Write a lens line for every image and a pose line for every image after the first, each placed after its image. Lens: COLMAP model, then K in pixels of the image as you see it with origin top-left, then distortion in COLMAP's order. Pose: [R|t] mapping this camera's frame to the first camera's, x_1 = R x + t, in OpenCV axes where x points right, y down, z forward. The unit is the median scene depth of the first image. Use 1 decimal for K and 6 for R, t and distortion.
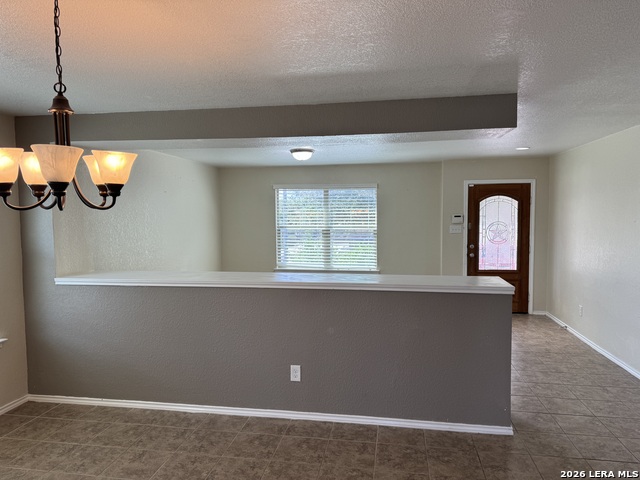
lens RADIAL K [[451.9, 0, 320.0], [0, 451.9, 240.0], [0, 0, 1]] dist [0.087069, -0.100601]
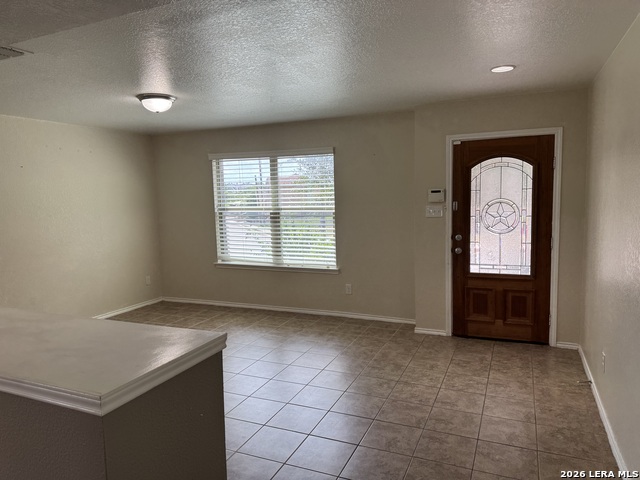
lens RADIAL K [[451.9, 0, 320.0], [0, 451.9, 240.0], [0, 0, 1]] dist [0.087069, -0.100601]
pose [[0.971392, 0.008043, -0.237347, 0.295657], [0.002996, 0.998932, 0.046114, -0.012773], [0.237464, -0.045506, 0.970330, 0.320089]]
